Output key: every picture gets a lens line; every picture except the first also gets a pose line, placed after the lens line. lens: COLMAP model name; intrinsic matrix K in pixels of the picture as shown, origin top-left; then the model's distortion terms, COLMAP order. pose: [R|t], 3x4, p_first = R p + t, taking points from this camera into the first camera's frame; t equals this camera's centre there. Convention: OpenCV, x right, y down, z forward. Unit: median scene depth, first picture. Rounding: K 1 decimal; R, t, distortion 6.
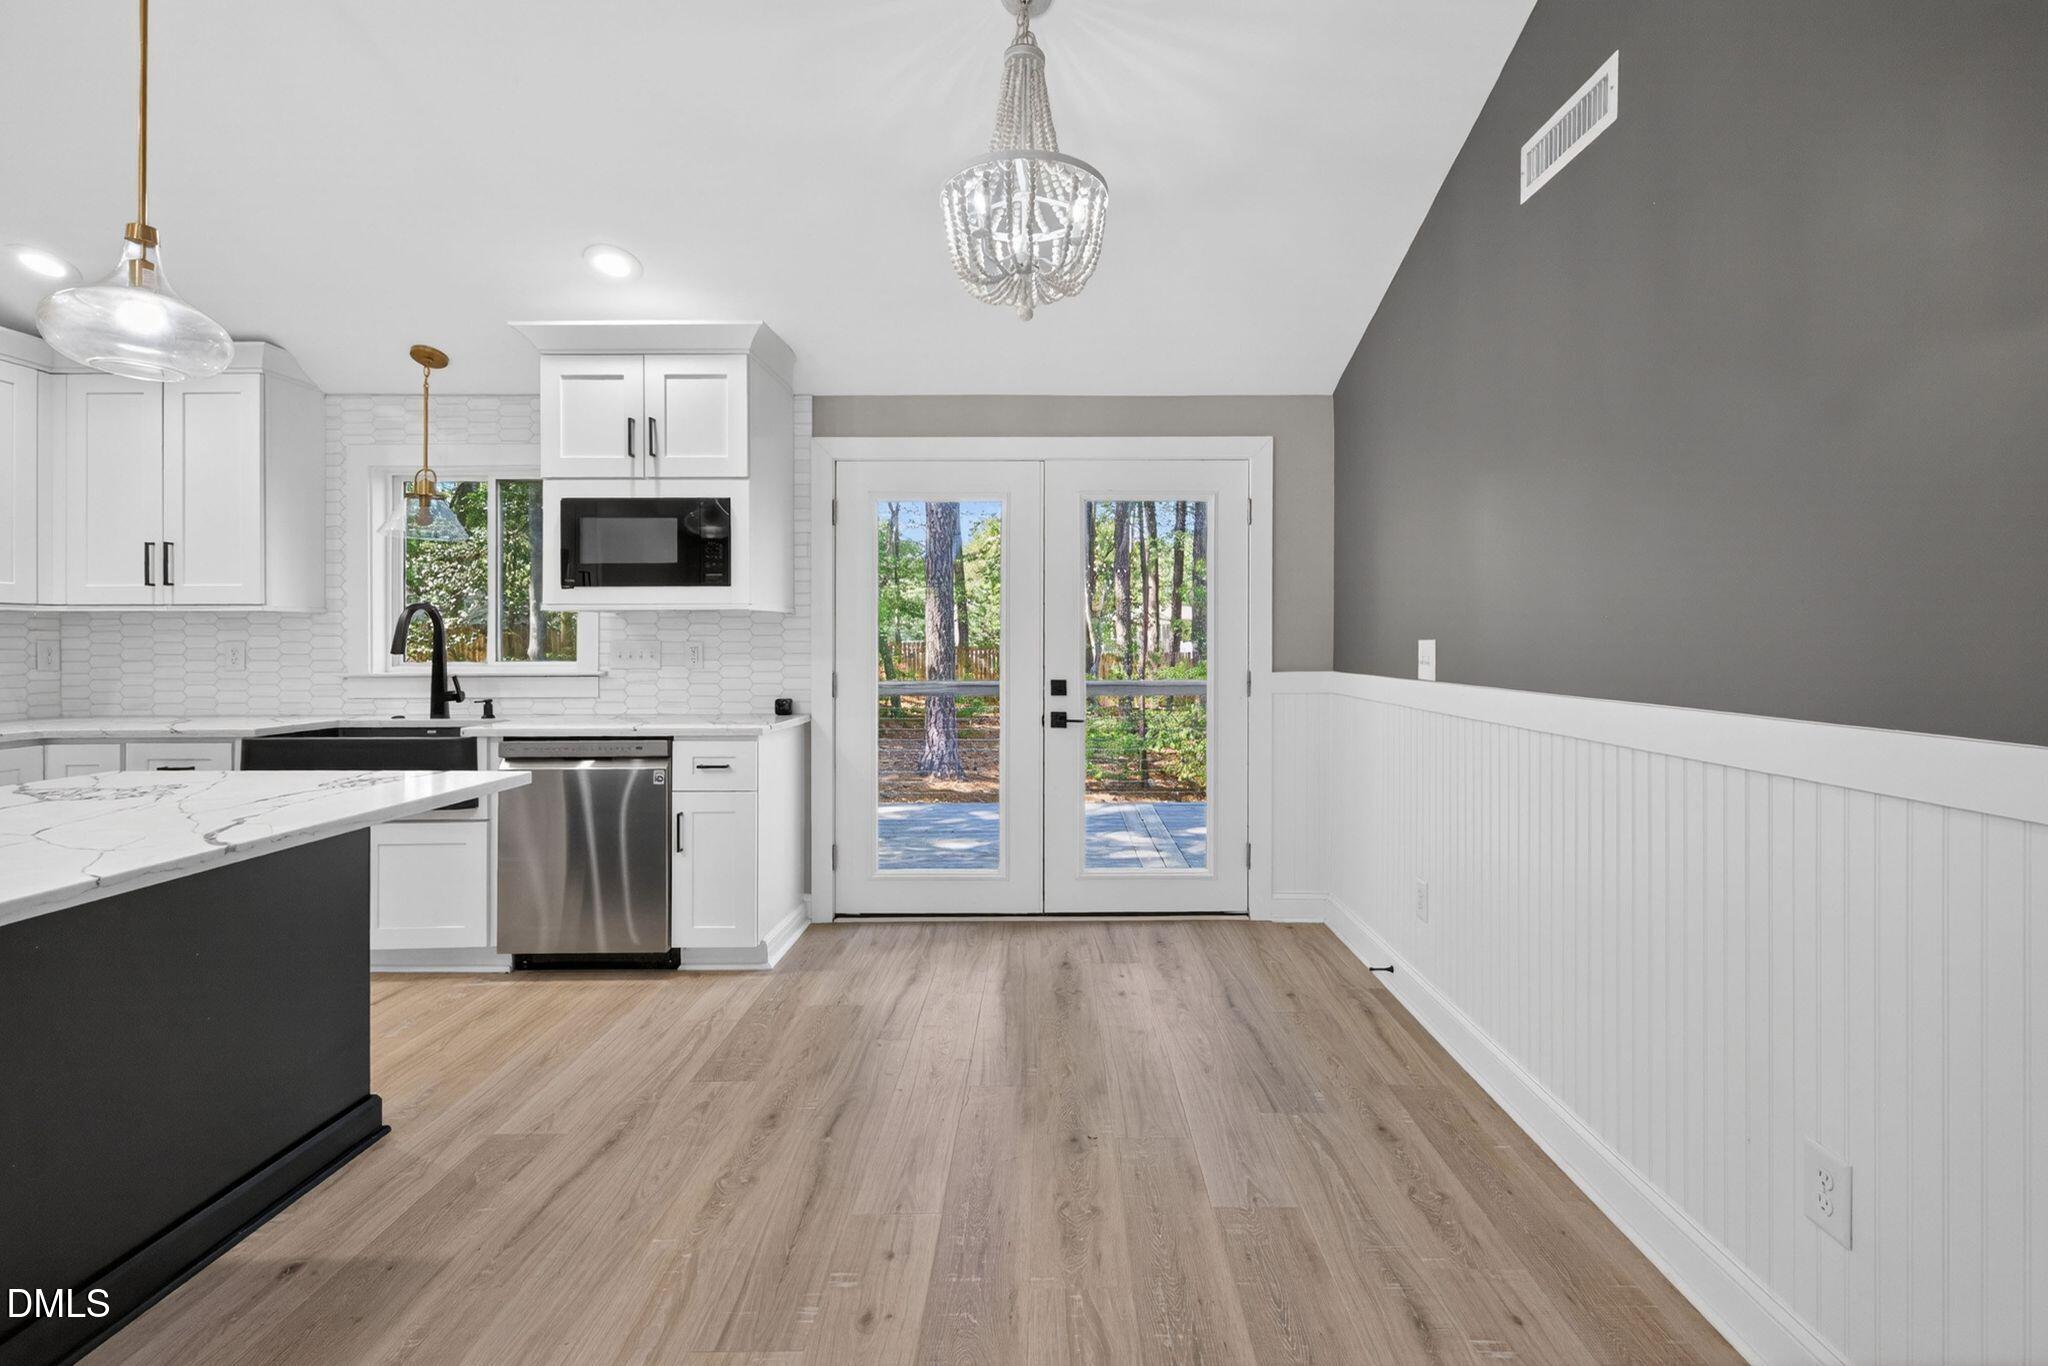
lens RADIAL K [[919.4, 0, 1047.7], [0, 919.4, 645.0], [0, 0, 1]] dist [0.001041, 0.000185]
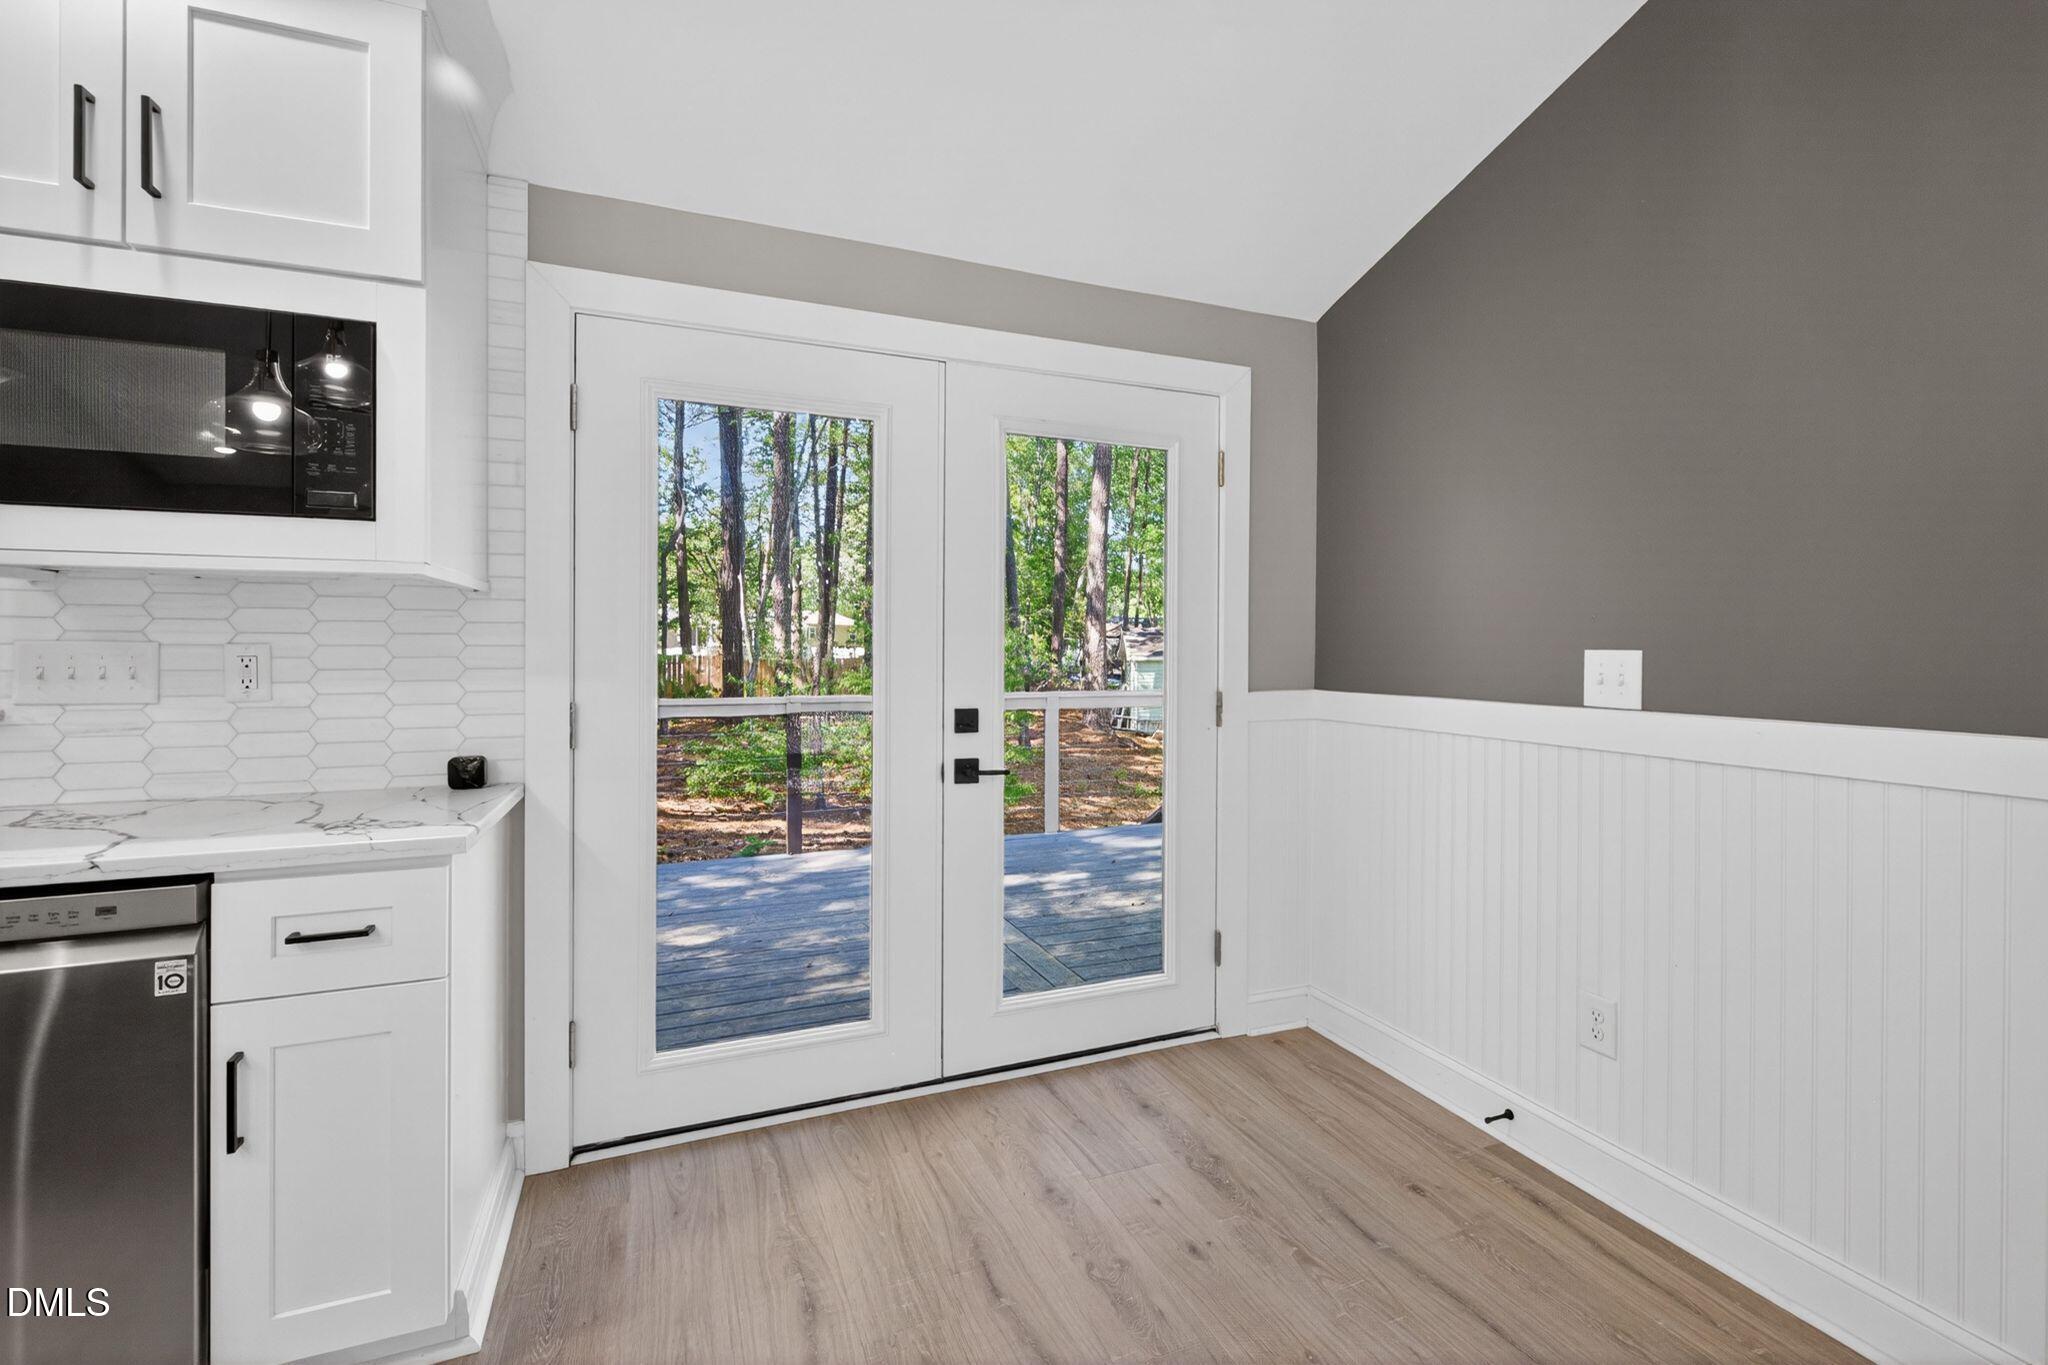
lens RADIAL K [[914.2, 0, 1042.6], [0, 914.2, 652.3], [0, 0, 1]] dist [-0.000844, -0.000532]
pose [[0.921039, 0.003554, 0.389453, -0.201620], [-0.004465, 0.999989, 0.001433, -0.002297], [-0.389444, -0.003058, 0.921045, 0.427860]]
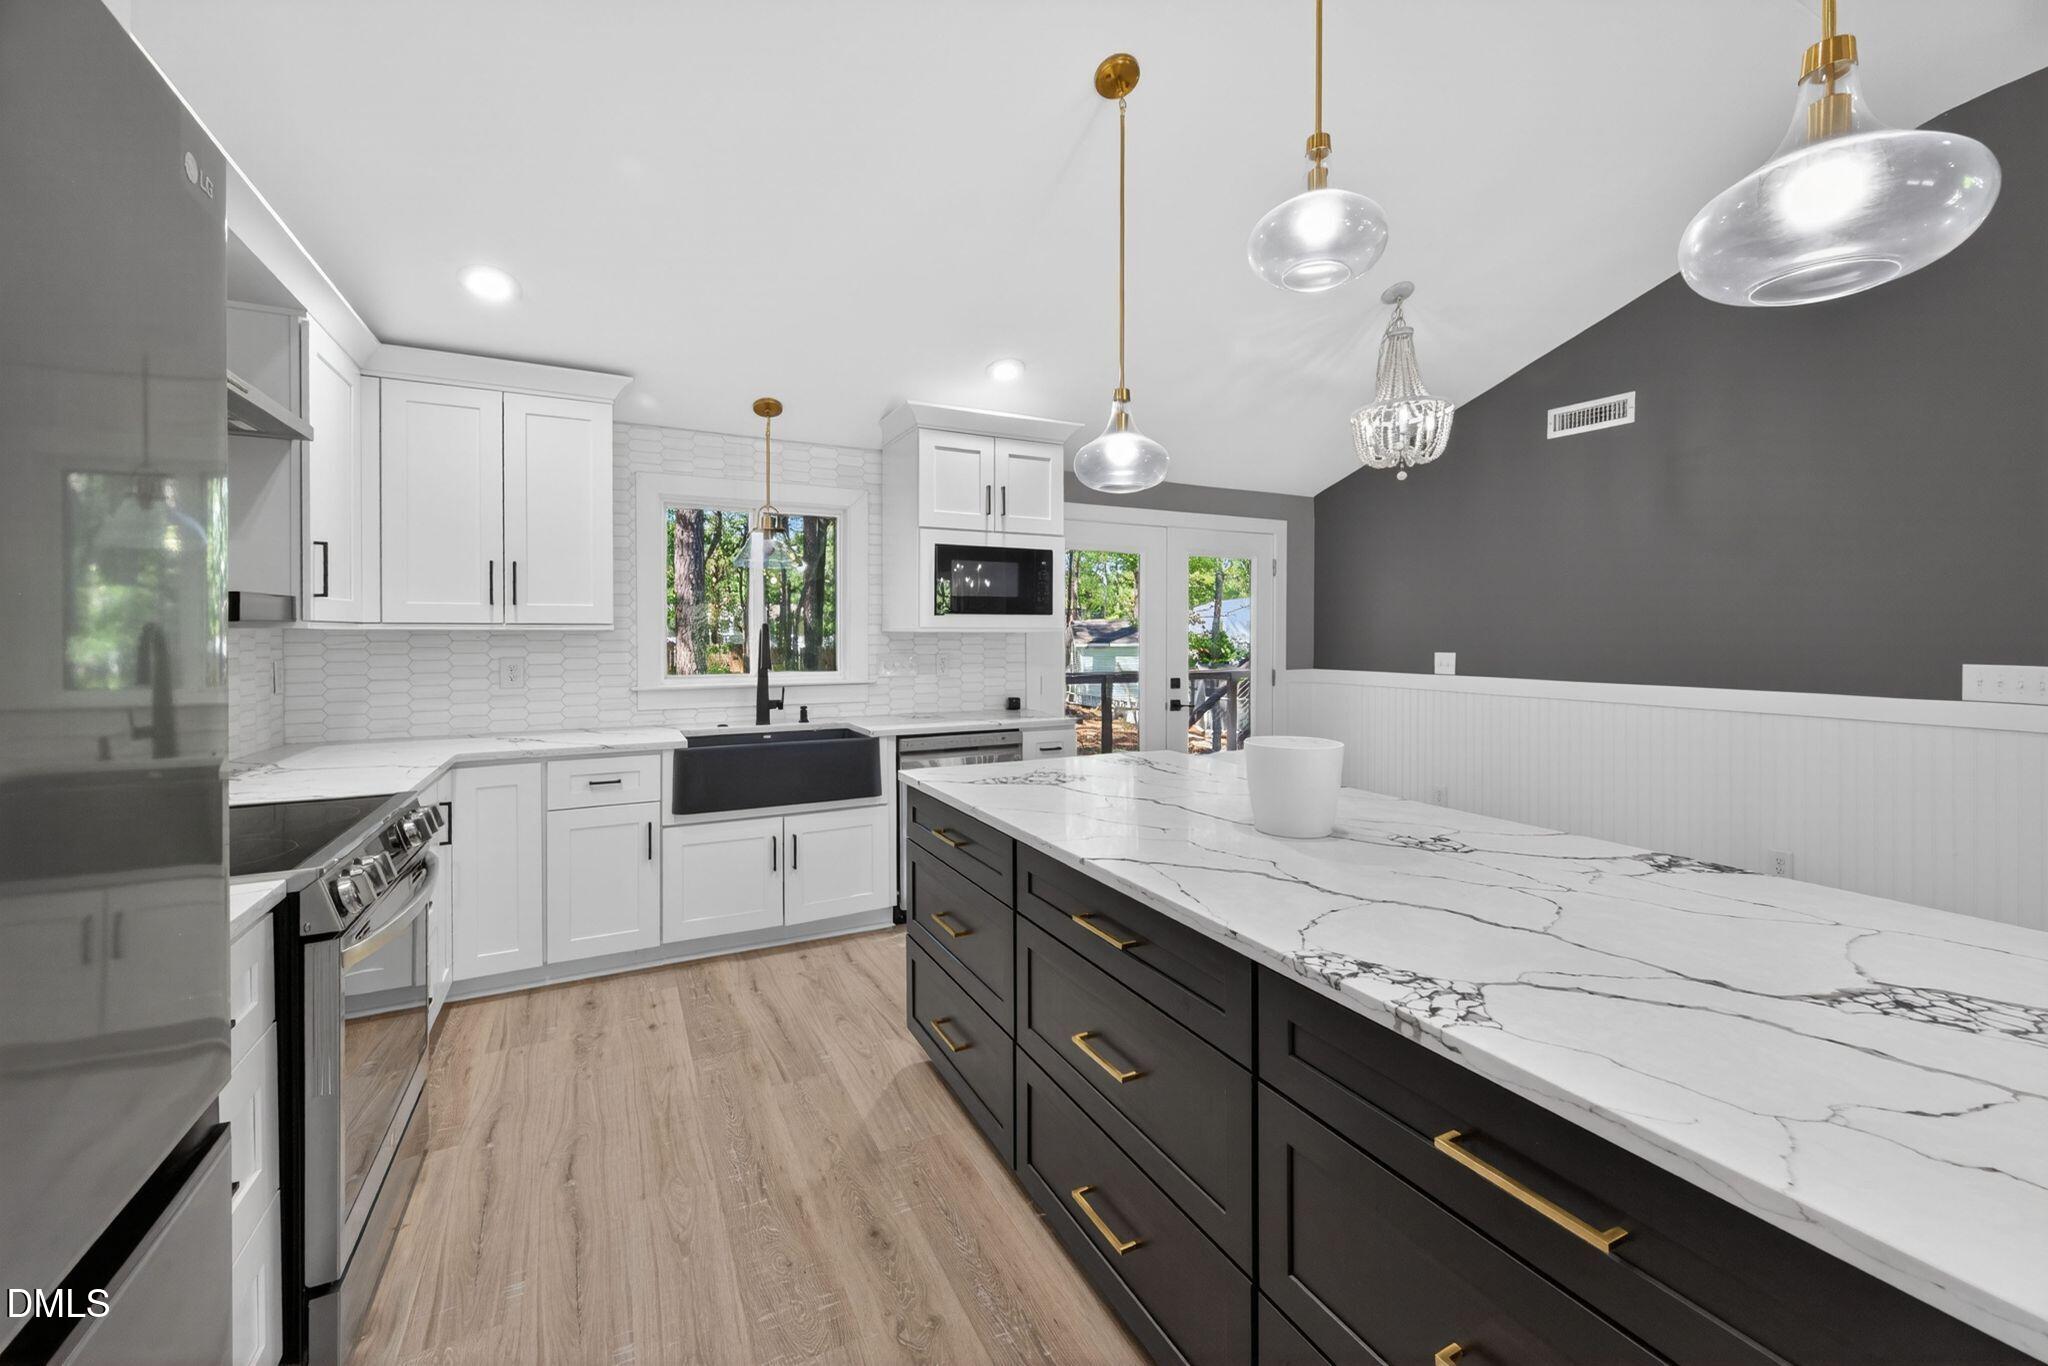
lens RADIAL K [[816.0, 0, 1032.5], [0, 816.0, 638.1], [0, 0, 1]] dist [0.000523, -0.000072]
pose [[0.888828, -0.000774, 0.458241, -0.846415], [0.000214, 0.999999, 0.001274, -0.028978], [-0.458241, -0.001034, 0.888827, -0.049986]]
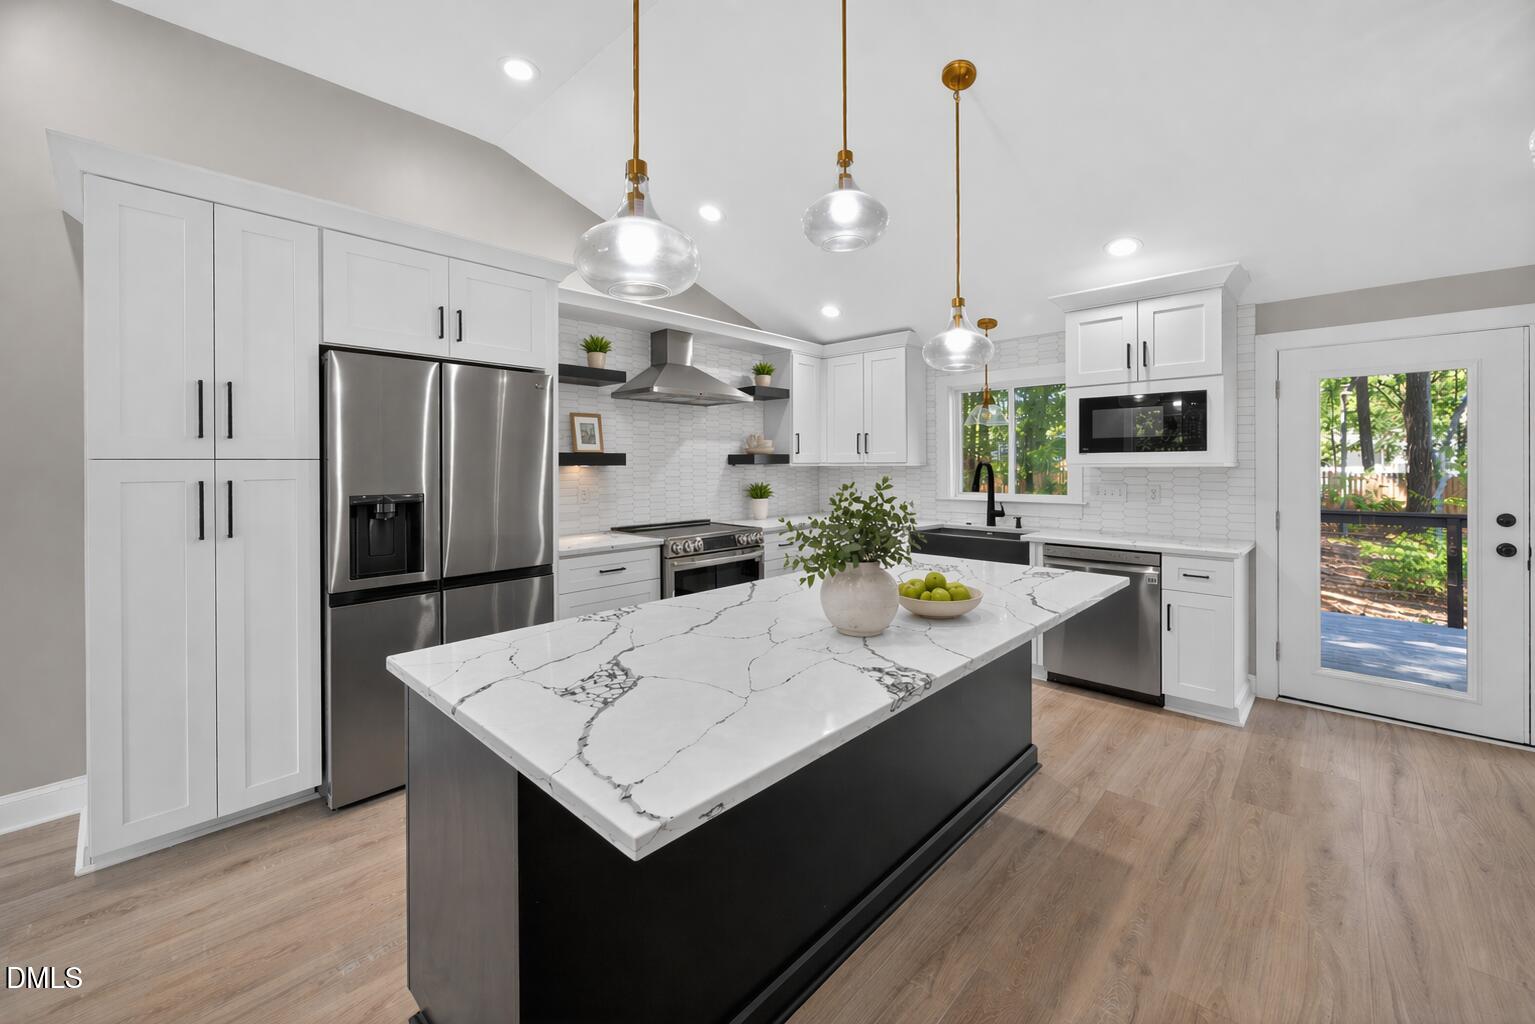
lens RADIAL K [[605.0, 0, 766.2], [0, 605.0, 461.6], [0, 0, 1]] dist [-0.000374, -0.000343]
pose [[0.726777, -0.003593, -0.686864, -0.181000], [-0.000764, 0.999981, -0.006039, -0.037662], [0.686873, 0.004913, 0.726761, -0.144319]]
